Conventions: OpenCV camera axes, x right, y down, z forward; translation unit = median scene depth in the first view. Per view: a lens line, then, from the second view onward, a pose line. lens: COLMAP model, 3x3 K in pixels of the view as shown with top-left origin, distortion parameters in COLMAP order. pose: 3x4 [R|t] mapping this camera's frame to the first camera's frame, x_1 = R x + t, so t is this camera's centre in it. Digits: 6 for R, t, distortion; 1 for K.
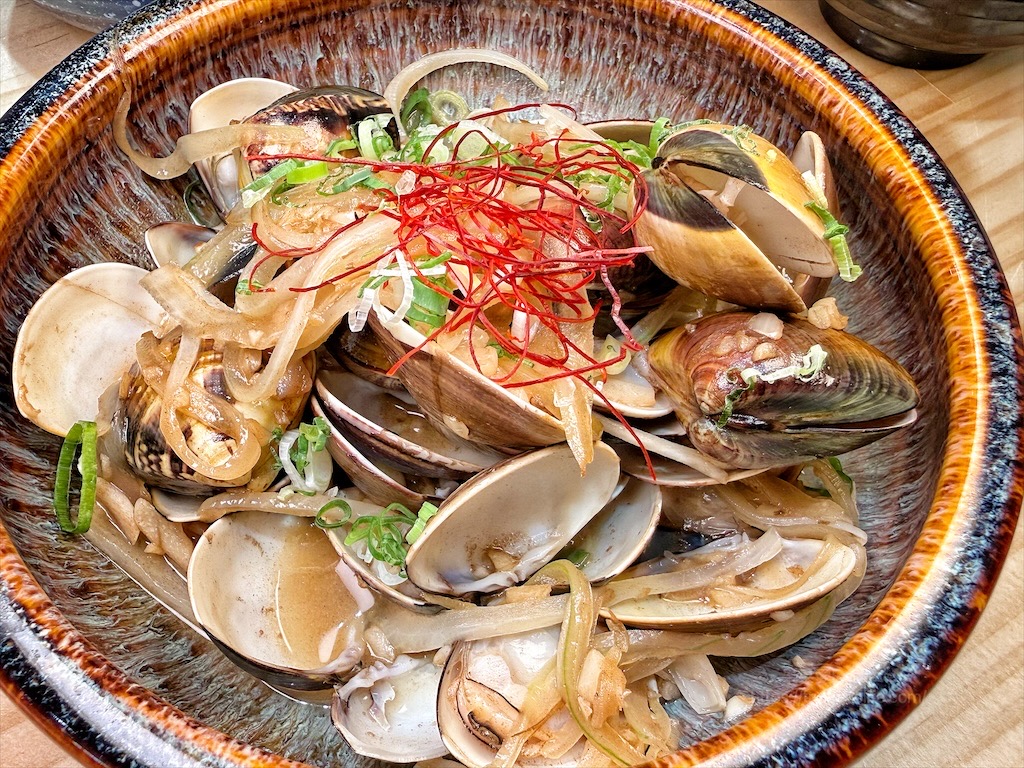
lens RADIAL K [[940.3, 0, 512.0], [0, 940.3, 384.0], [0, 0, 1]] dist [-0.021504, -0.002910]
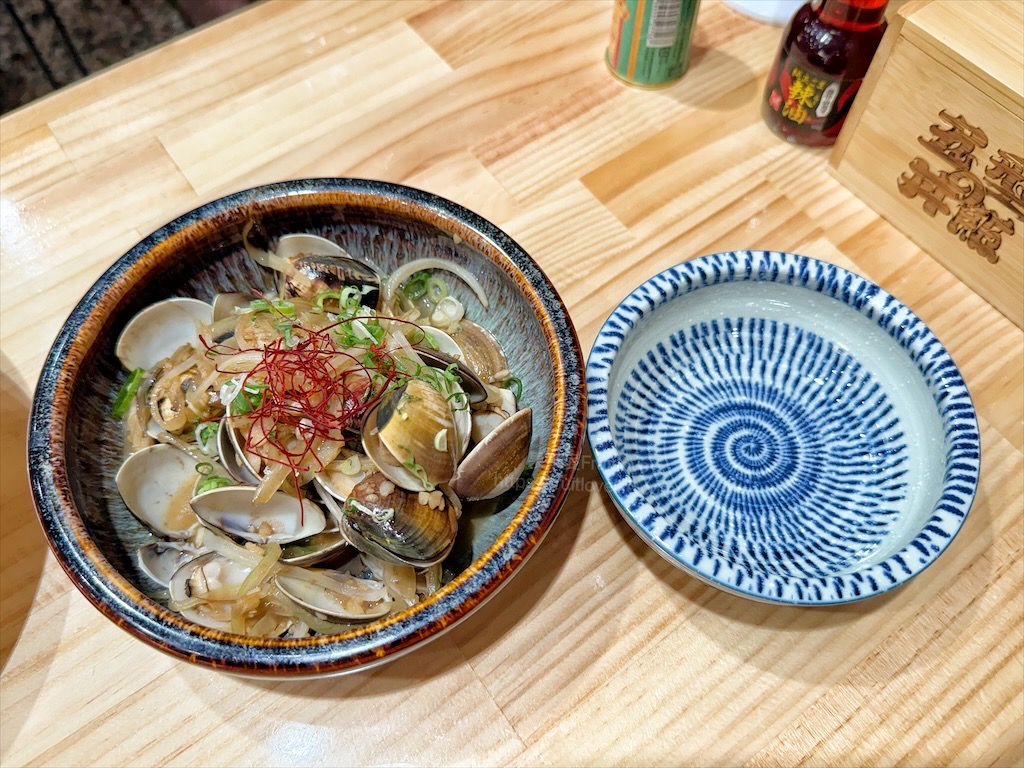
lens RADIAL K [[891.7, 0, 512.0], [0, 891.7, 384.0], [0, 0, 1]] dist [-0.013980, -0.005523]
pose [[0.851916, 0.456513, -0.256584, 0.718434], [-0.461450, 0.886057, 0.044355, -0.377867], [0.247597, 0.080614, 0.965504, -0.651682]]
